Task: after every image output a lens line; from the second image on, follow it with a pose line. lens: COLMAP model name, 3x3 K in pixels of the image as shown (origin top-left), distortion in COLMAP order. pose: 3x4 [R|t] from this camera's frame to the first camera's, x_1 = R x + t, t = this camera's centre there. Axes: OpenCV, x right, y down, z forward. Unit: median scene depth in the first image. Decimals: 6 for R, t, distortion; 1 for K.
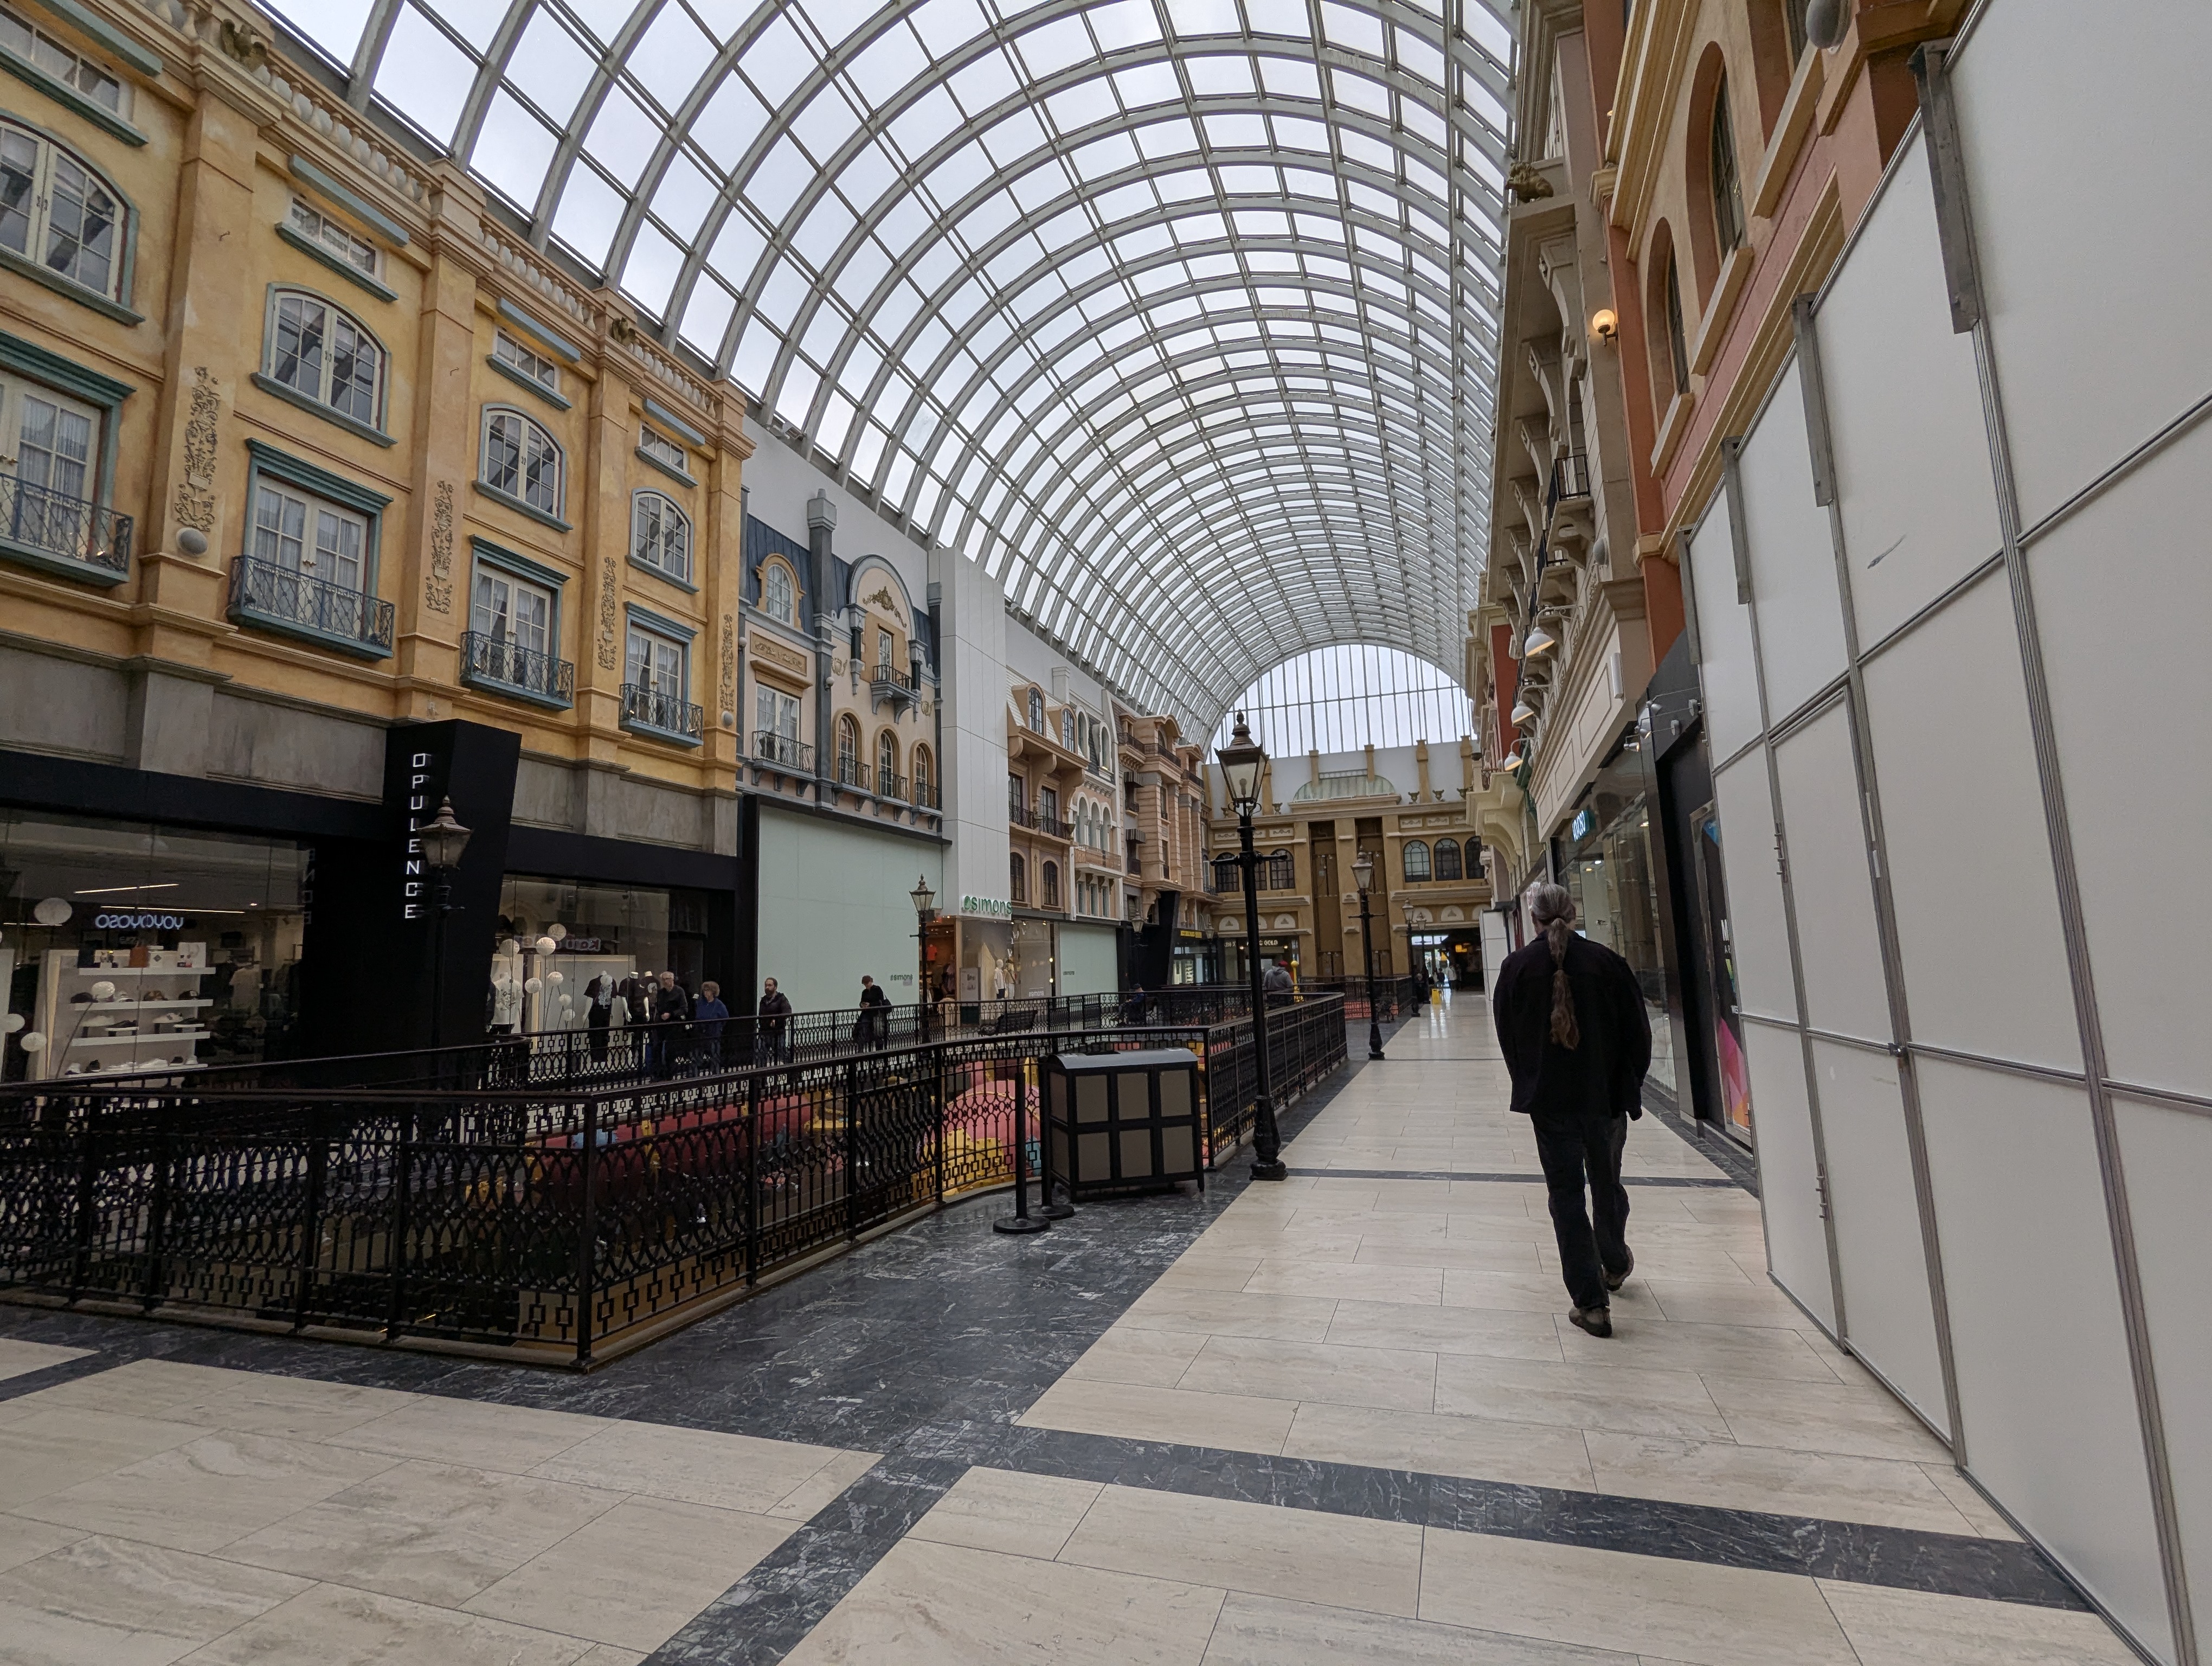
lens RADIAL K [[1054.1, 0, 1102.1], [0, 1054.1, 827.2], [0, 0, 1]] dist [-0.004399, 0.002227]
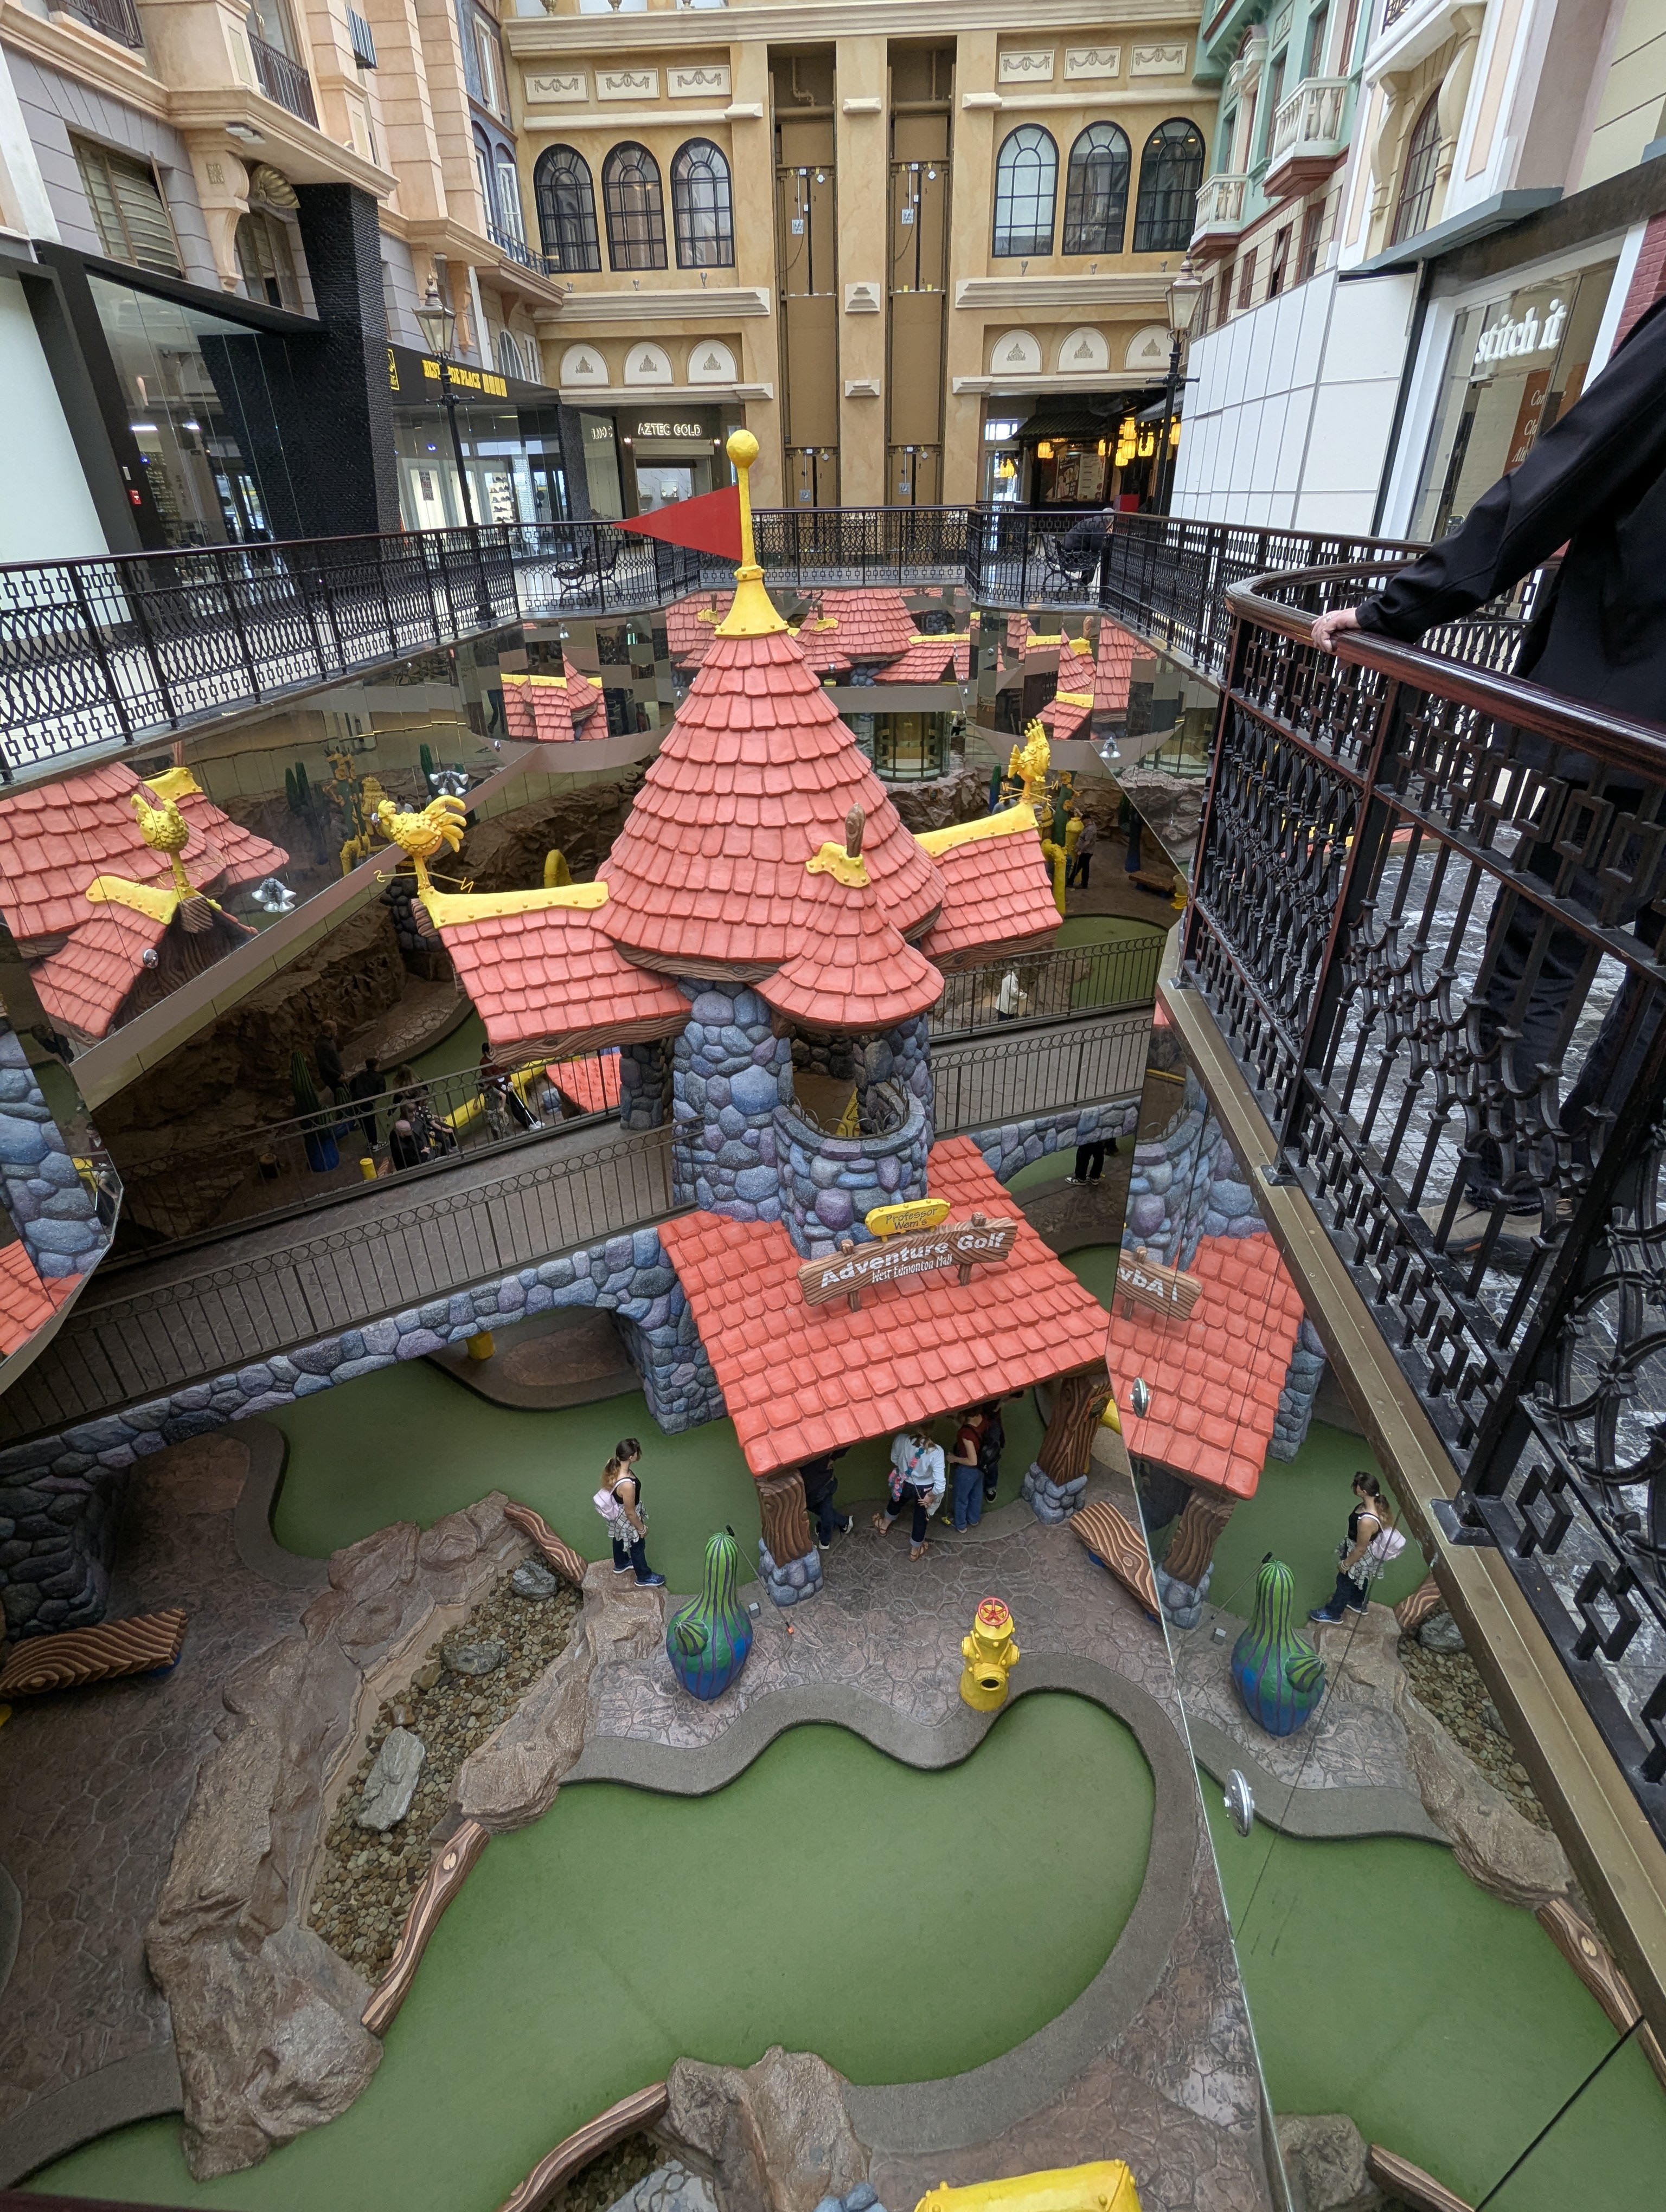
lens RADIAL K [[1054.1, 0, 820.3], [0, 1054.1, 1106.2], [0, 0, 1]] dist [-0.004399, 0.002227]
pose [[0.971345, -0.109027, 0.211190, 0.095480], [-0.039645, 0.801800, 0.596275, 0.077622], [-0.234342, -0.587562, 0.774503, 0.494896]]
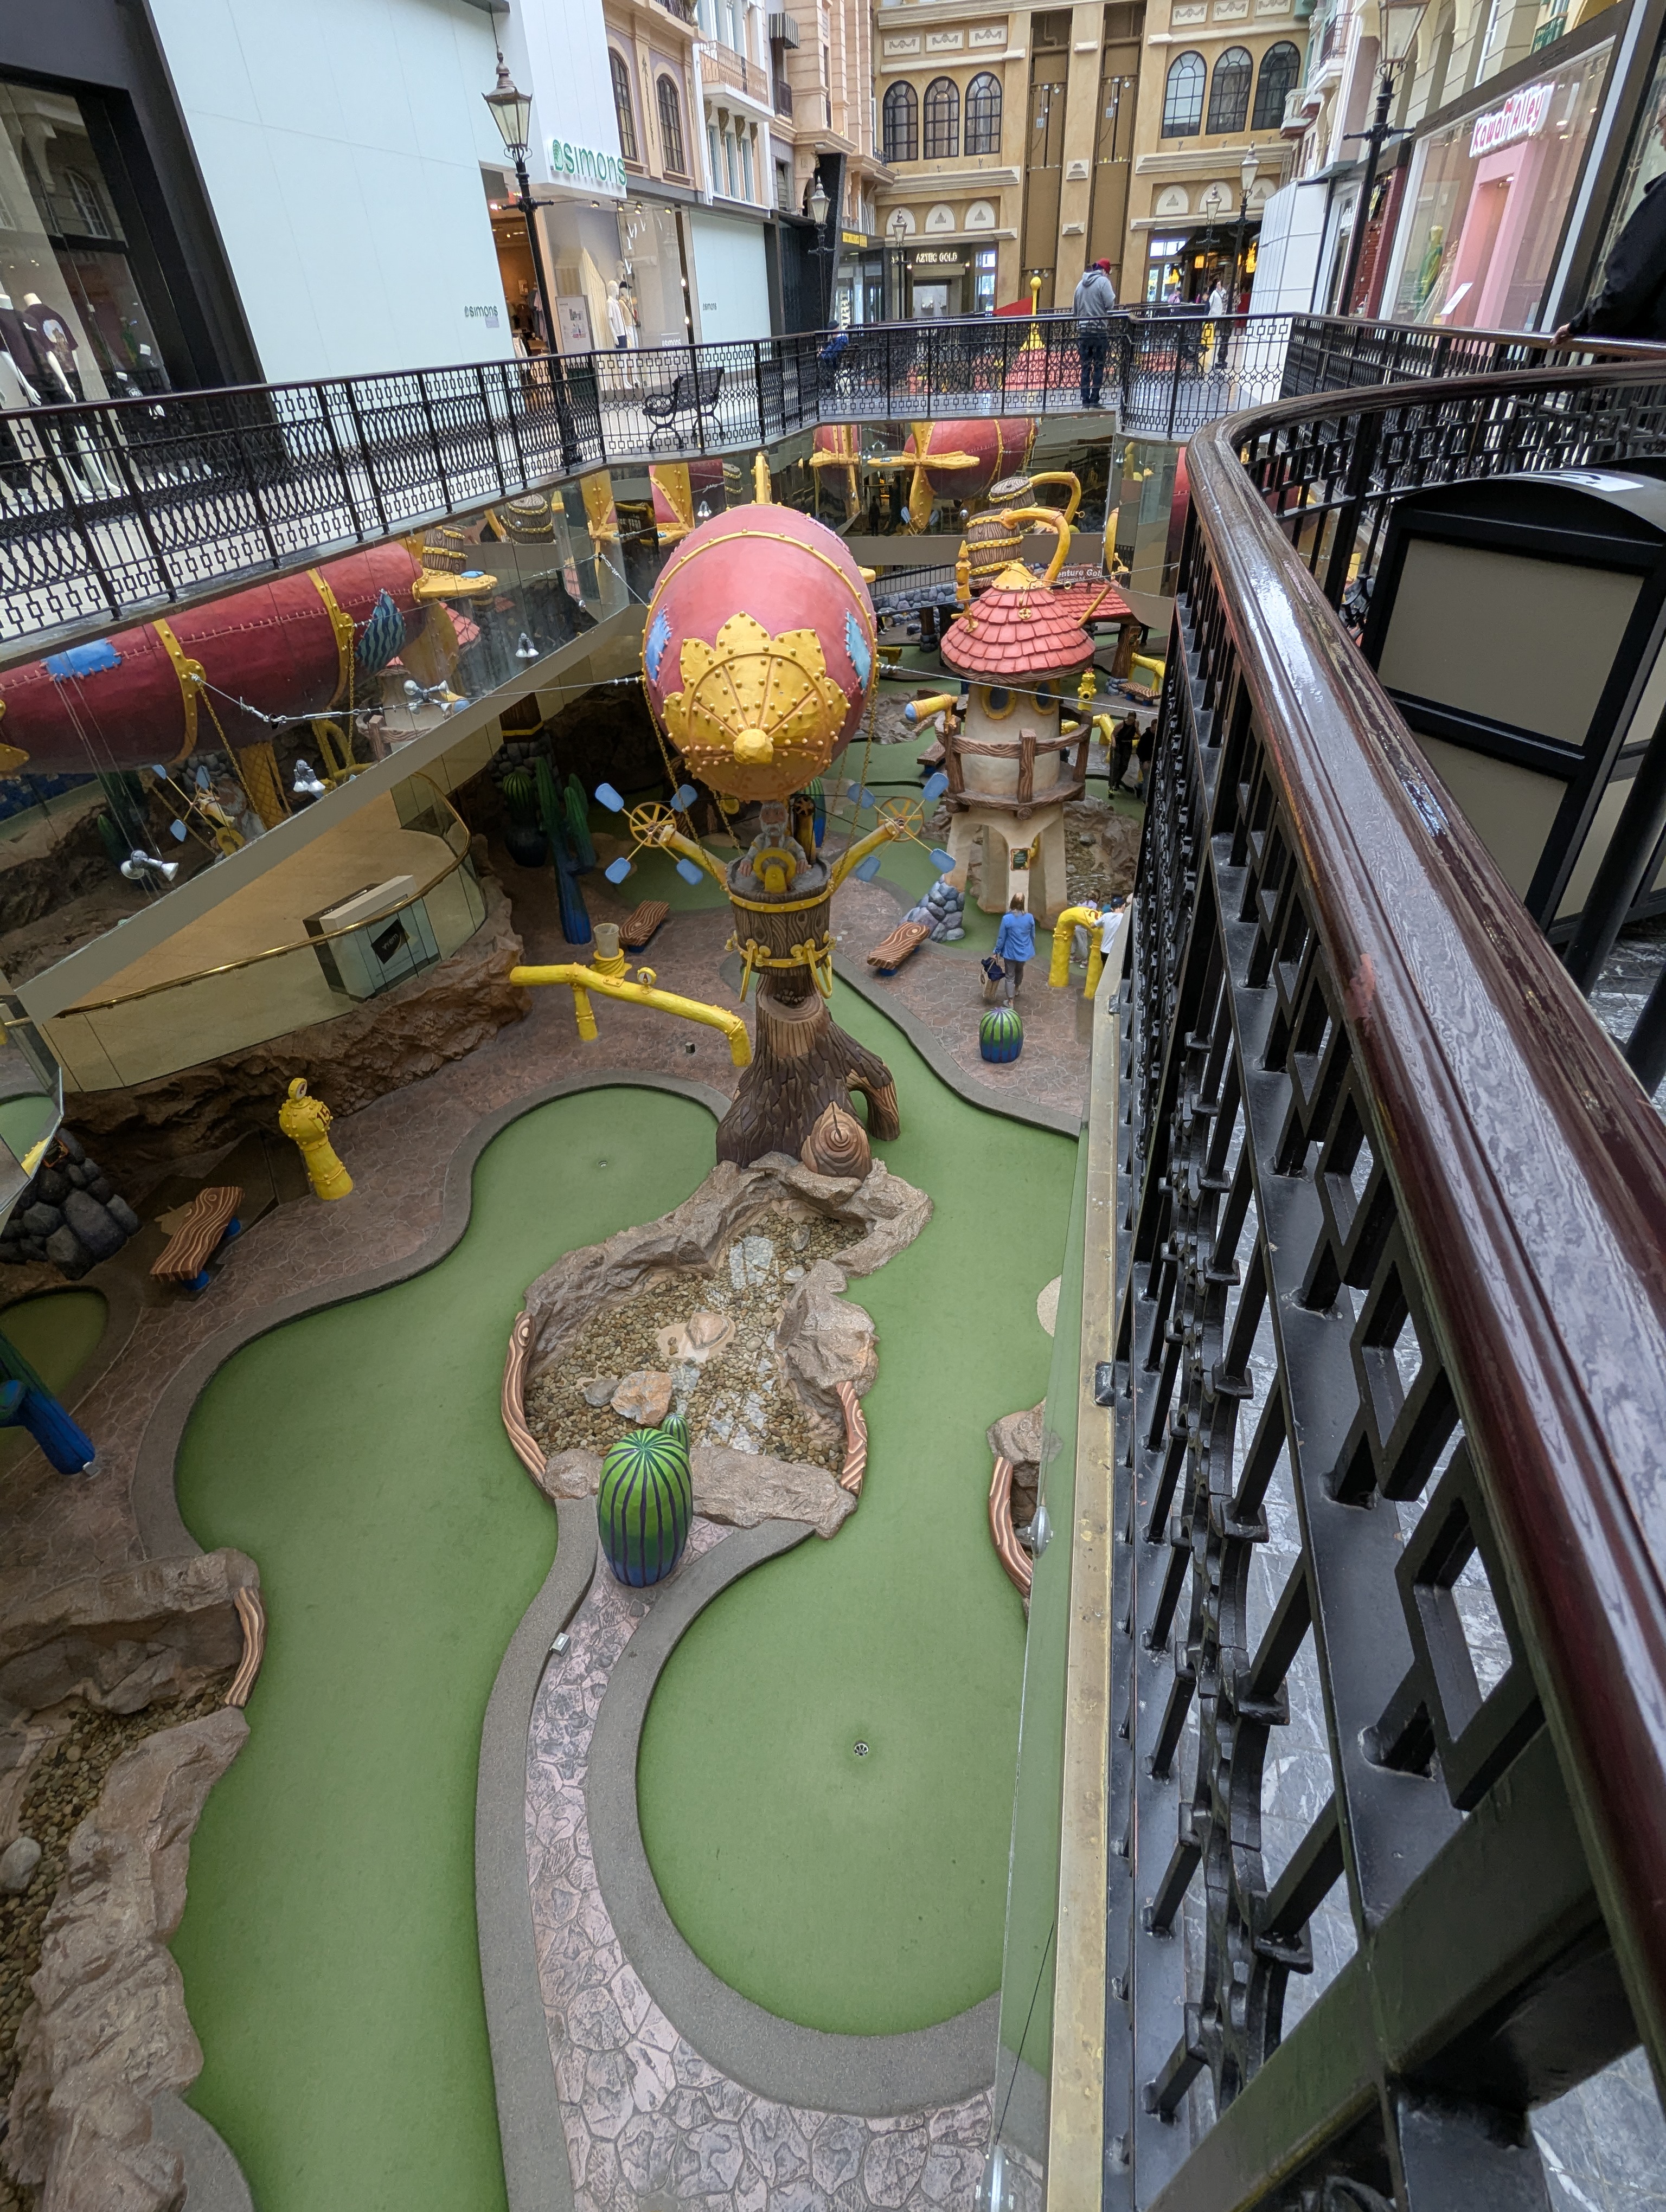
lens RADIAL K [[1054.1, 0, 830.3], [0, 1054.1, 1101.7], [0, 0, 1]] dist [-0.004399, 0.002227]
pose [[0.990960, -0.094264, 0.095457, -0.049176], [0.000800, 0.715679, 0.698429, 0.023366], [-0.134154, -0.692039, 0.709285, 0.114640]]
